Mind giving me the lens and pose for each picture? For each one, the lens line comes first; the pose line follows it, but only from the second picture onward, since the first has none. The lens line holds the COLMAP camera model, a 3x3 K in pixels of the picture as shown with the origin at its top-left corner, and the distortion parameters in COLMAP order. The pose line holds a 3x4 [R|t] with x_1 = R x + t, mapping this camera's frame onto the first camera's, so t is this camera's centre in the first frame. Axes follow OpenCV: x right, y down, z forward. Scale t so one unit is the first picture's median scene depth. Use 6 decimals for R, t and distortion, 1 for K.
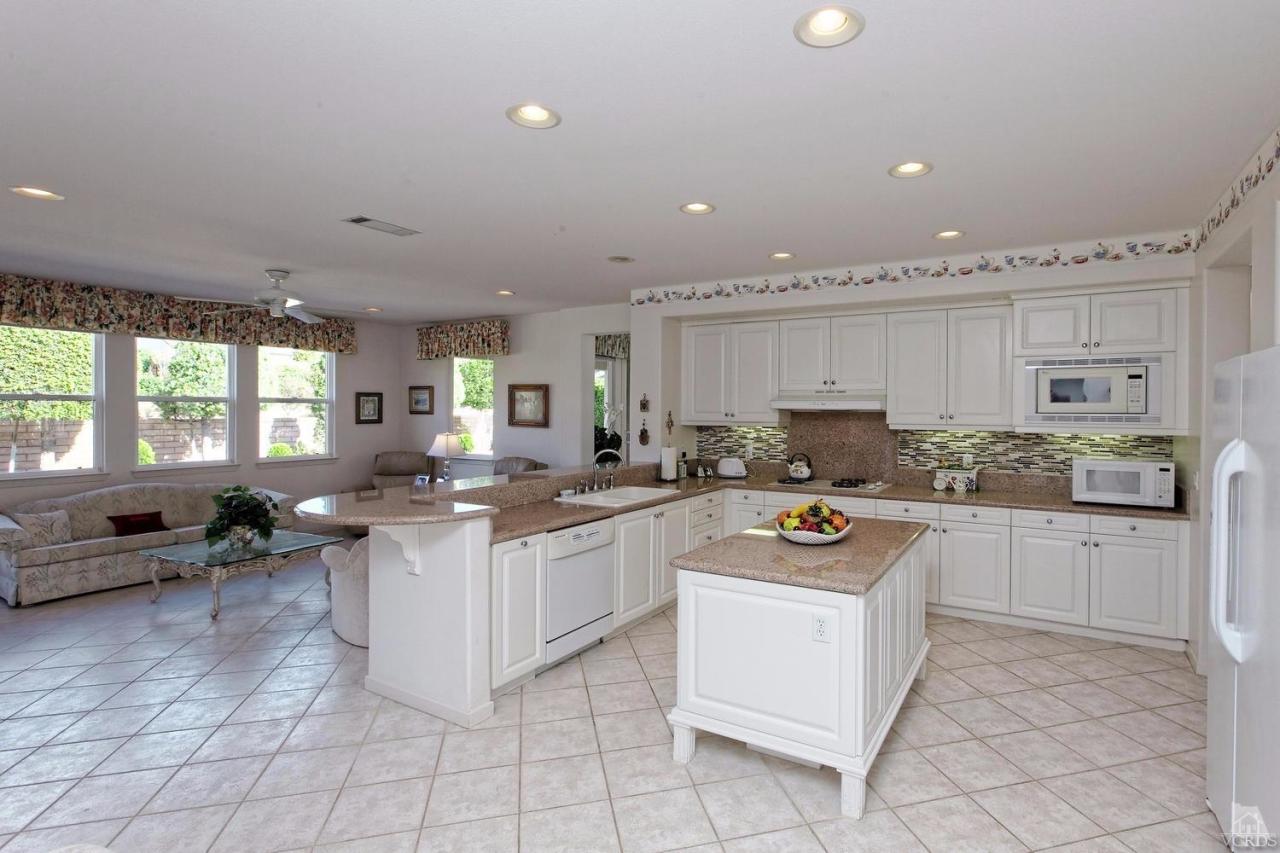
lens RADIAL K [[638.9, 0, 629.9], [0, 638.9, 418.3], [0, 0, 1]] dist [0.006613, -0.002615]
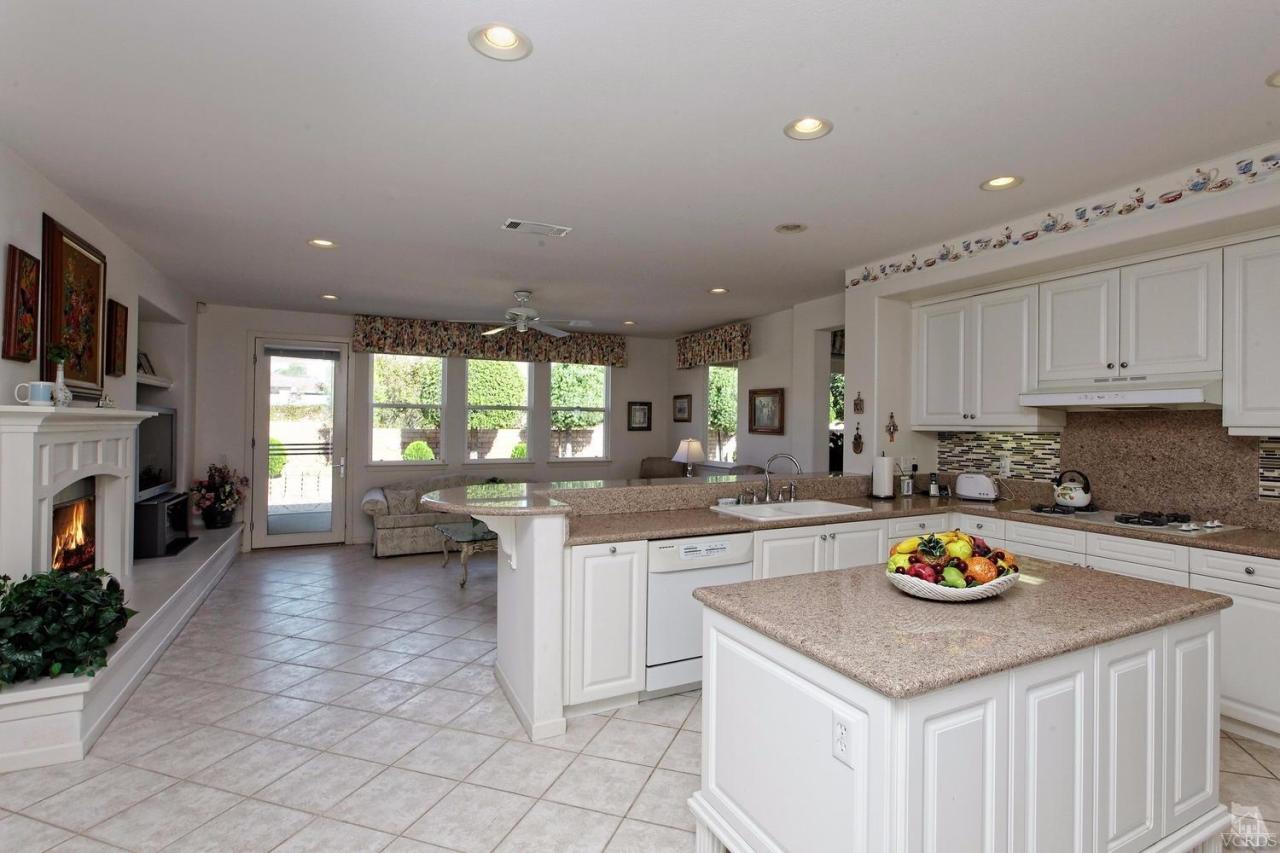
lens RADIAL K [[600.5, 0, 648.5], [0, 600.5, 427.1], [0, 0, 1]] dist [-0.001334, 0.000846]
pose [[0.855962, 0.007189, -0.516988, 0.218378], [-0.015560, 0.999809, -0.011859, 0.023531], [0.516804, 0.018195, 0.855911, 0.213108]]
